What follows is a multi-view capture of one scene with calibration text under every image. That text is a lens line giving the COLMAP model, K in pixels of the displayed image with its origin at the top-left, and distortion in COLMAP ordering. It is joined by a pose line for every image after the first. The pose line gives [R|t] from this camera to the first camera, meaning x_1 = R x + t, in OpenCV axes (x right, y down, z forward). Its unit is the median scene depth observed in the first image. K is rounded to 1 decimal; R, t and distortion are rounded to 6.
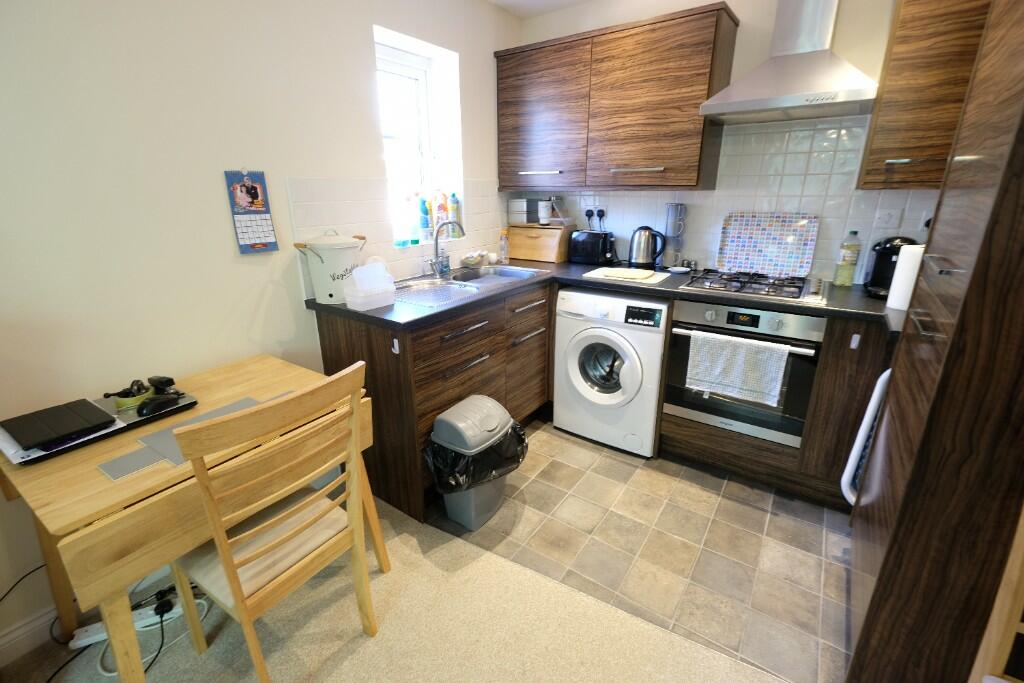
lens RADIAL K [[446.3, 0, 510.5], [0, 446.3, 337.1], [0, 0, 1]] dist [-0.001288, -0.000071]
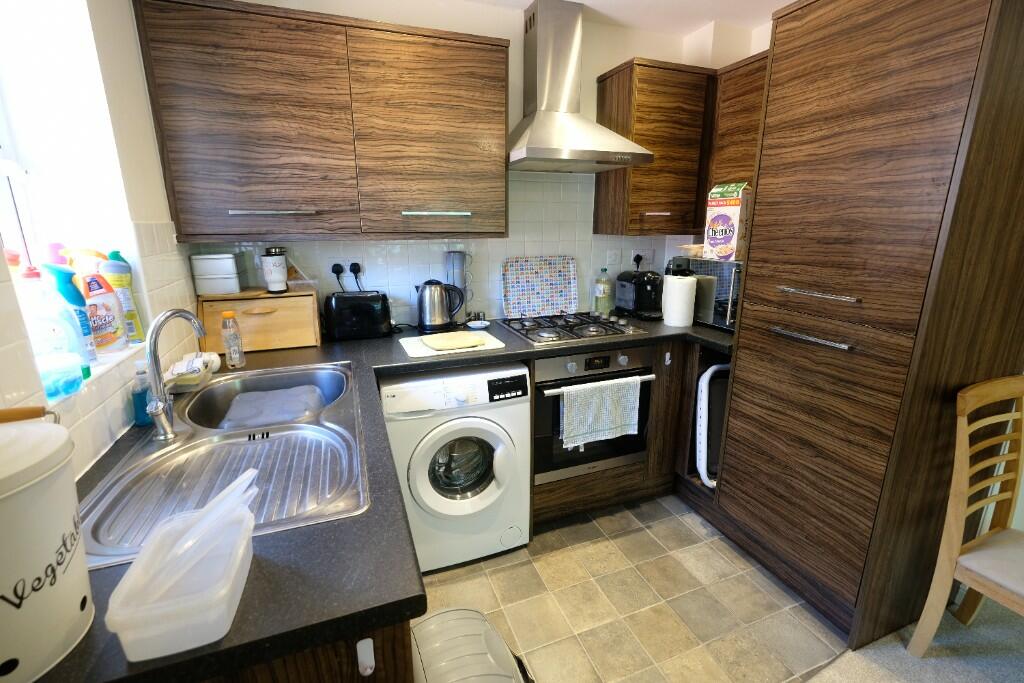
lens RADIAL K [[446.3, 0, 510.5], [0, 446.3, 337.1], [0, 0, 1]] dist [-0.001288, -0.000071]
pose [[0.558569, -0.200075, 0.804966, -0.339441], [0.261371, 0.963488, 0.058109, -0.180070], [-0.787201, 0.177937, 0.590468, 0.481567]]
